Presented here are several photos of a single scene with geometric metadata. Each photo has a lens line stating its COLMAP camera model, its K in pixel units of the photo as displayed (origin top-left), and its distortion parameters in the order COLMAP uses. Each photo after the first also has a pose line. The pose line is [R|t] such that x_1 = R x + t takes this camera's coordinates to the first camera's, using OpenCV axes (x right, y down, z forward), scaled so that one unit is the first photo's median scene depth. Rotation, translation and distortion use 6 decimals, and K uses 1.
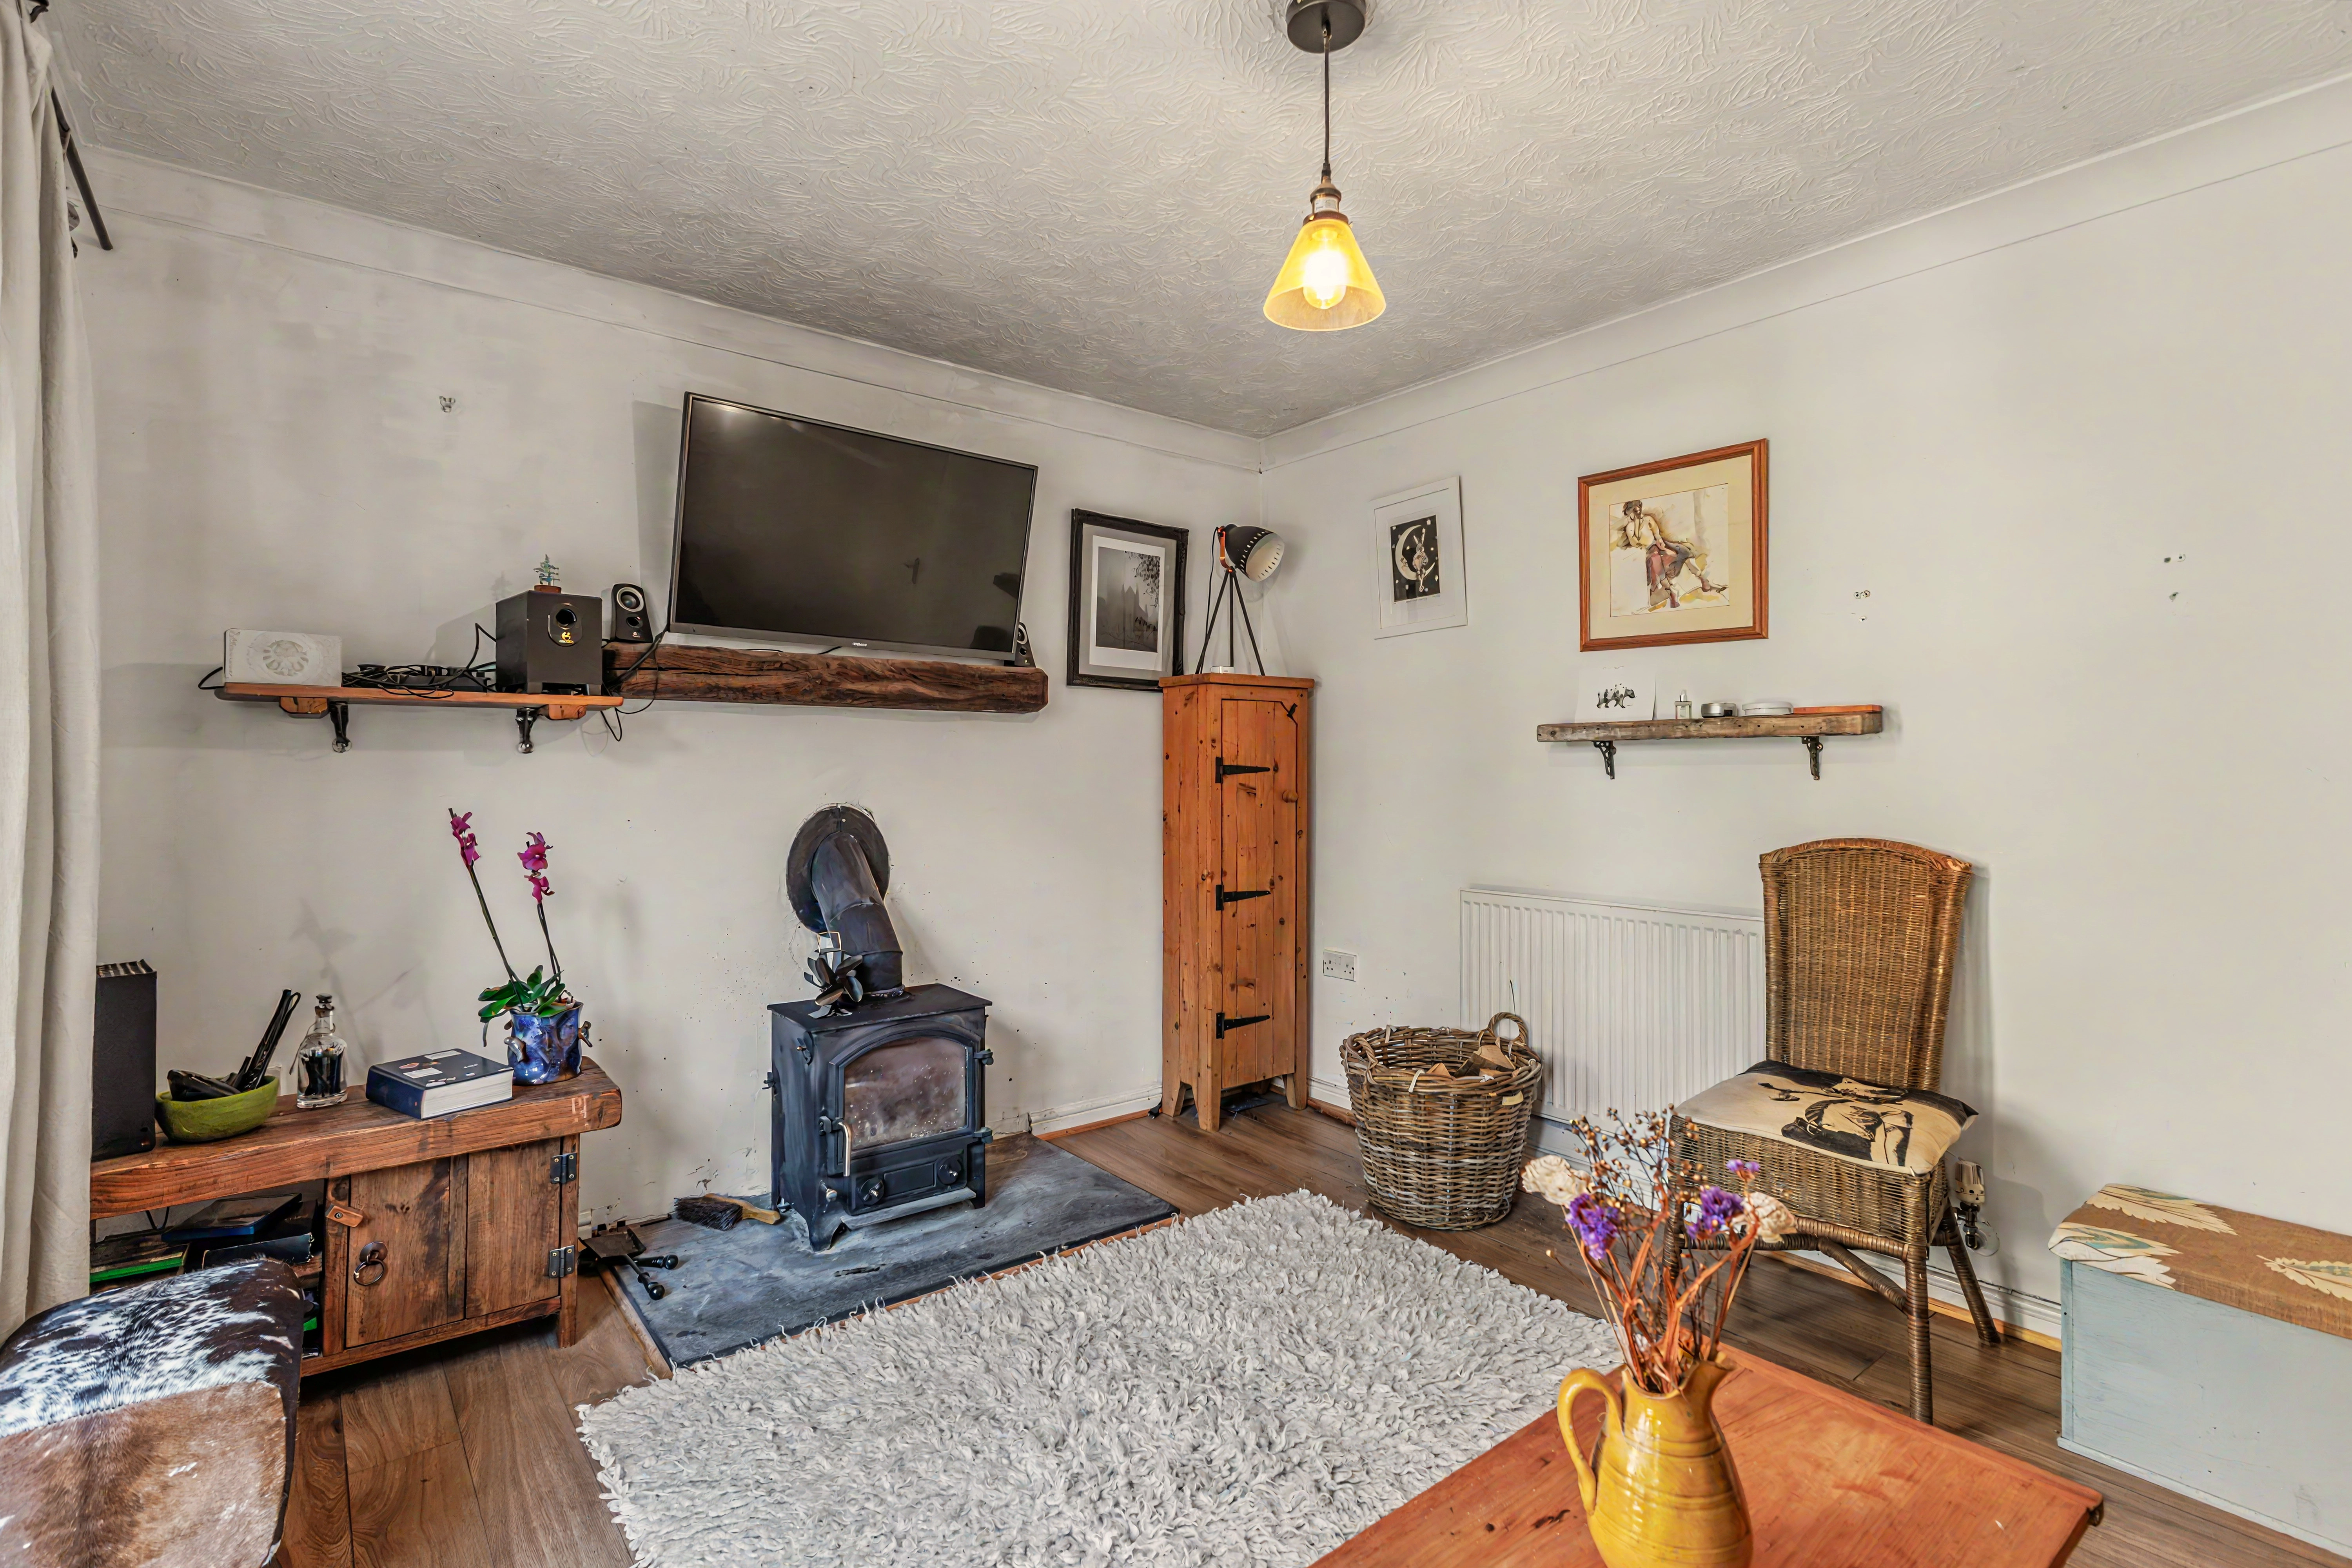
lens RADIAL K [[1096.7, 0, 1176.9], [0, 1096.7, 758.2], [0, 0, 1]] dist [0.002283, 0.000185]
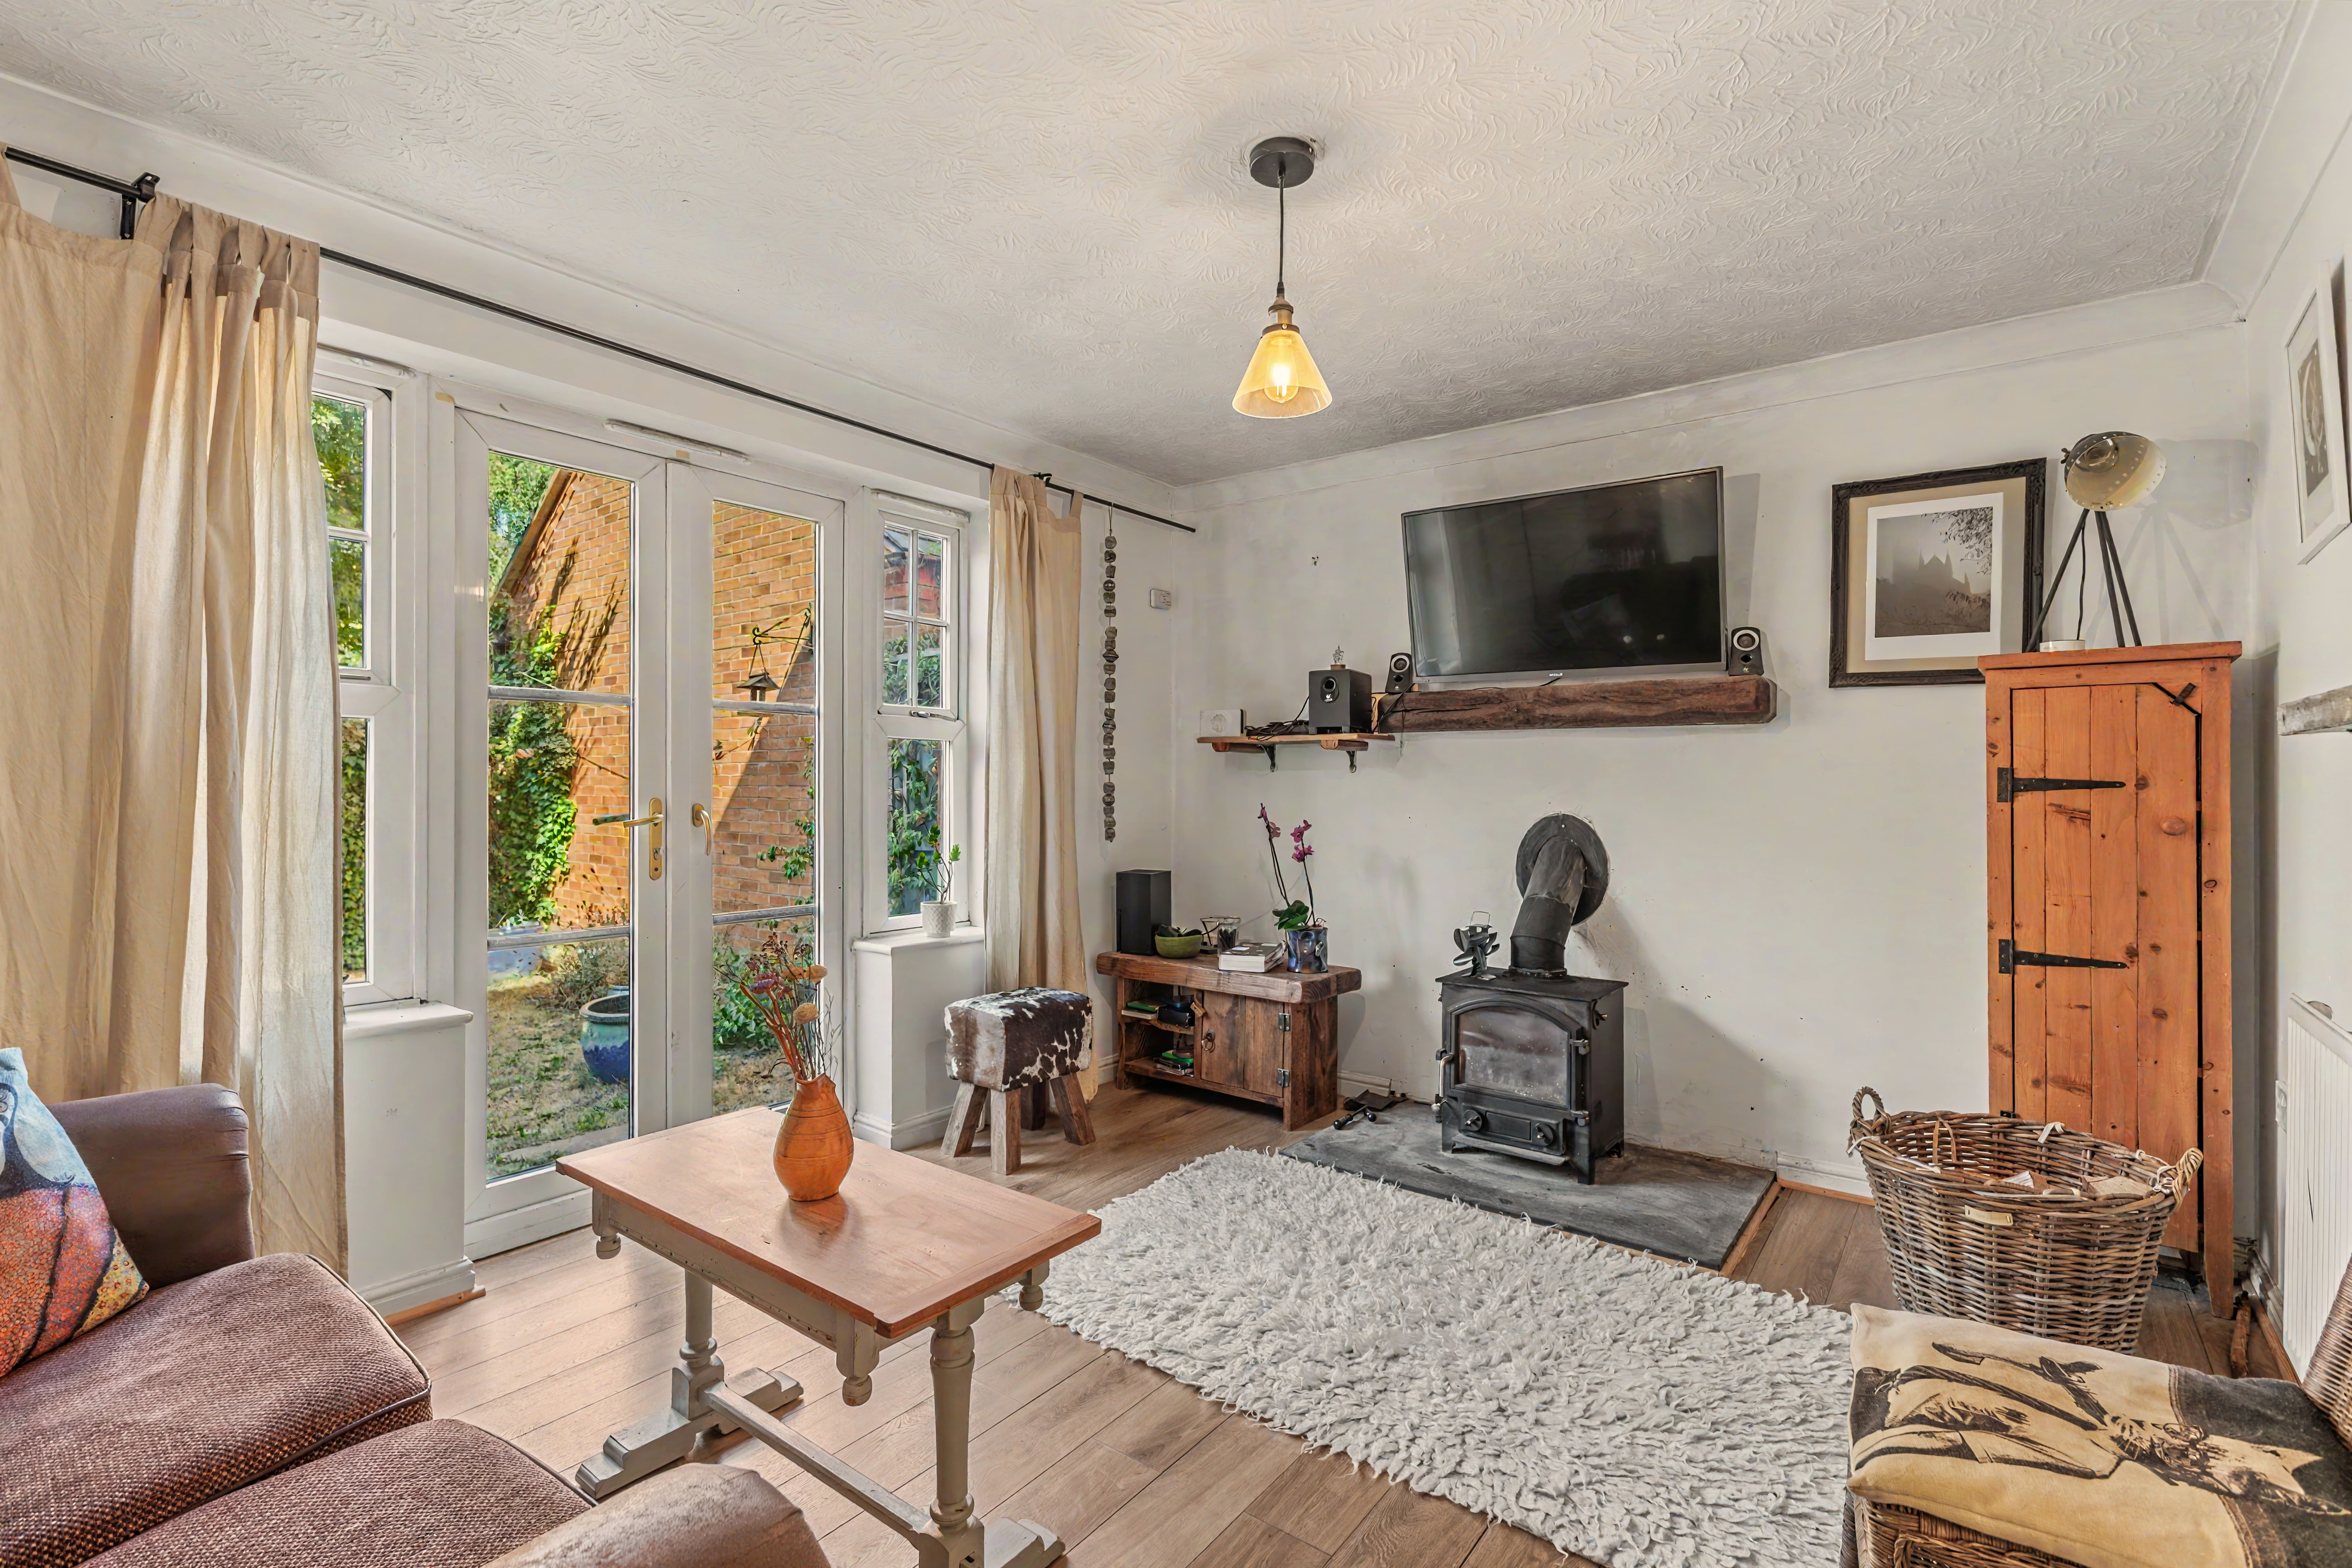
lens RADIAL K [[1084.0, 0, 1182.3], [0, 1084.0, 778.4], [0, 0, 1]] dist [-0.000102, -0.000668]
pose [[0.248996, 0.002109, -0.968502, 0.733312], [0.009328, 0.999946, 0.004576, -0.002693], [0.968460, -0.010174, 0.248963, 0.332334]]
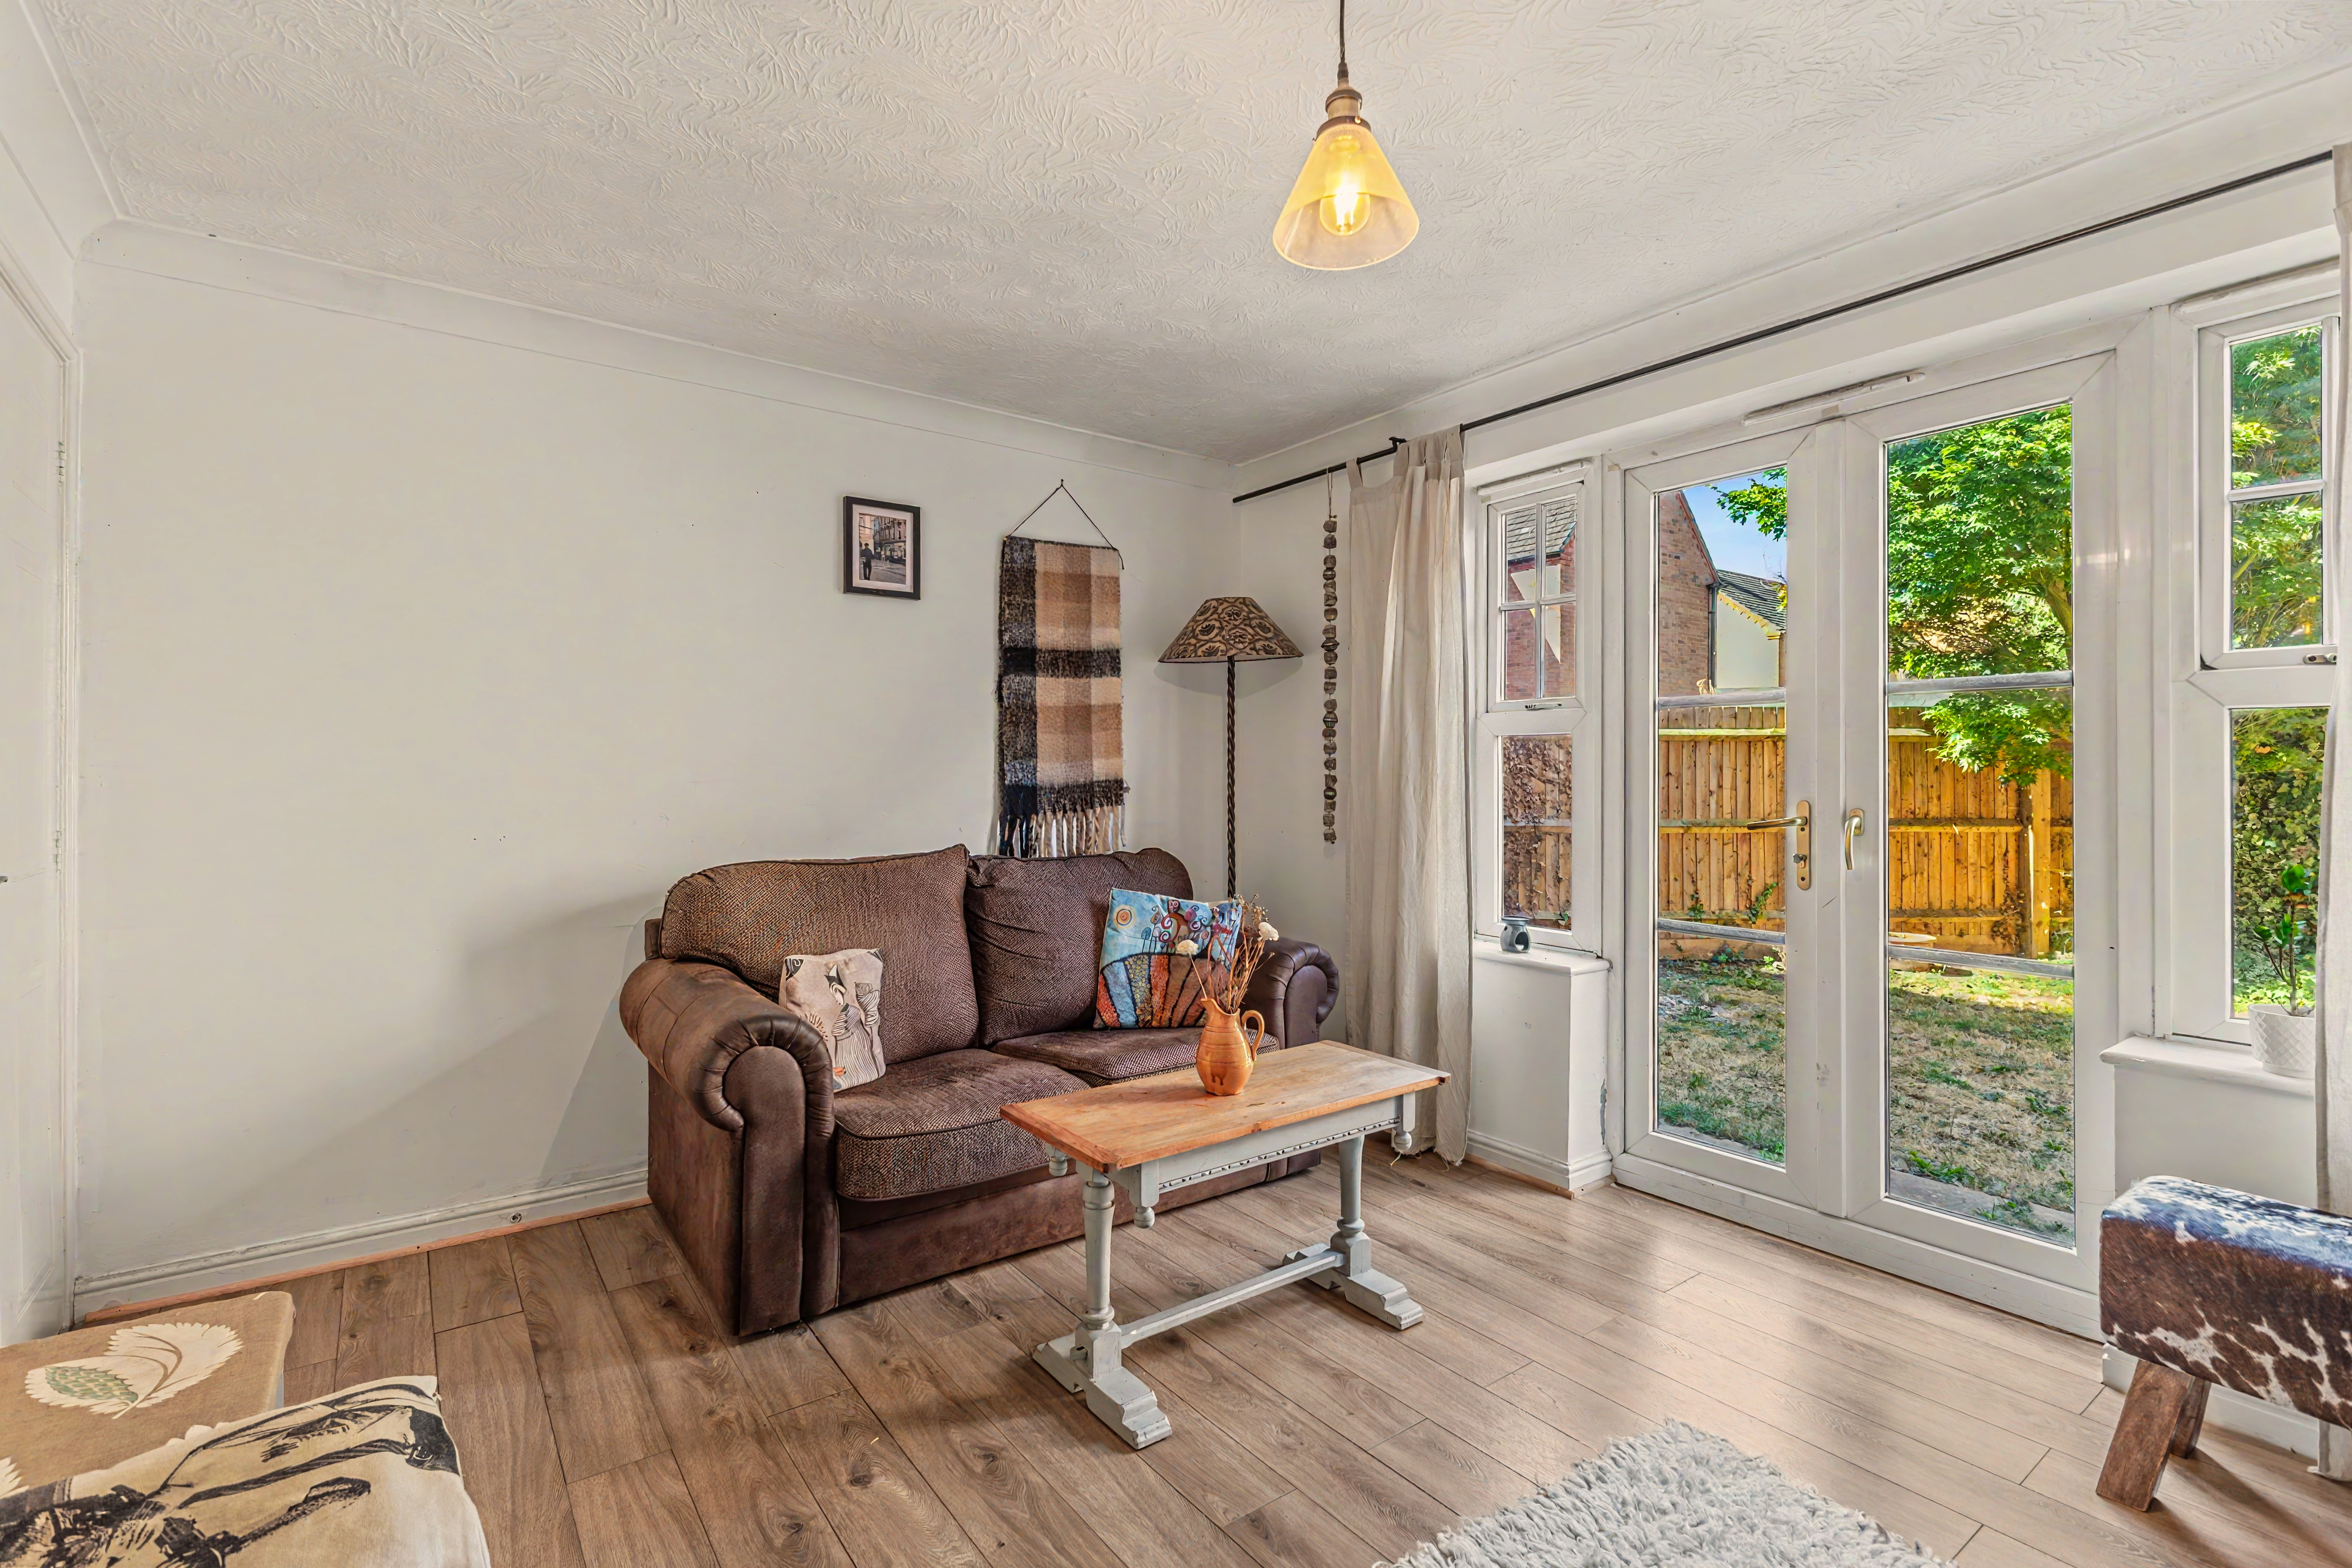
lens RADIAL K [[1096.8, 0, 1188.6], [0, 1096.8, 776.2], [0, 0, 1]] dist [0.000024, -0.003843]
pose [[-0.998957, 0.003821, 0.045501, 0.128667], [0.003229, 0.999909, -0.013078, 0.004862], [-0.045547, -0.012917, -0.998879, 1.047127]]
